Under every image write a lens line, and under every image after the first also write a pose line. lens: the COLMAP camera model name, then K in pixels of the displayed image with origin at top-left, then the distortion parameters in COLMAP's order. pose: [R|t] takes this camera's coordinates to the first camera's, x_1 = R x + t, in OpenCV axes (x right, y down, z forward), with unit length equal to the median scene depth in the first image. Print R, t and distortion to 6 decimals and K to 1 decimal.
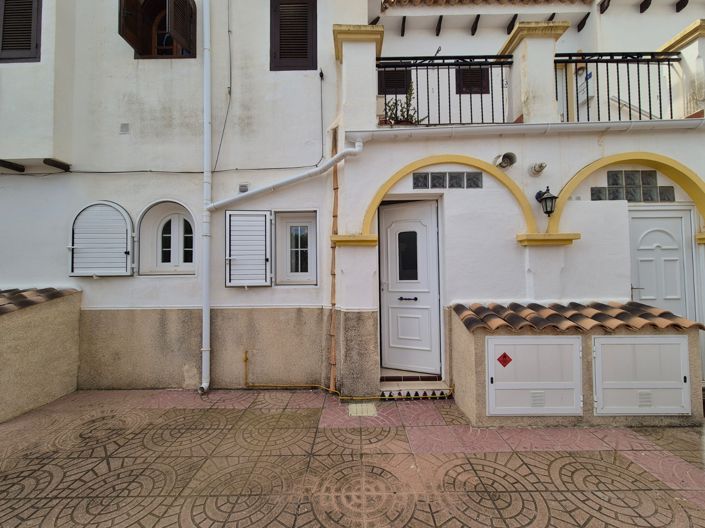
lens RADIAL K [[288.7, 0, 353.5], [0, 288.7, 262.6], [0, 0, 1]] dist [-0.004769, 0.002214]
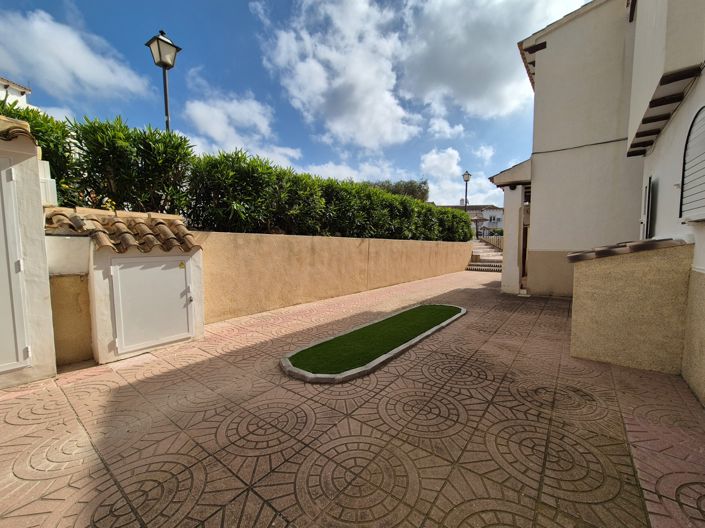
lens RADIAL K [[288.7, 0, 357.3], [0, 288.7, 266.1], [0, 0, 1]] dist [-0.004769, 0.002214]
pose [[-0.602563, 0.075296, -0.794511, 0.168531], [0.043683, 0.997159, 0.061371, 0.108706], [0.796875, 0.002274, -0.604140, 1.117799]]
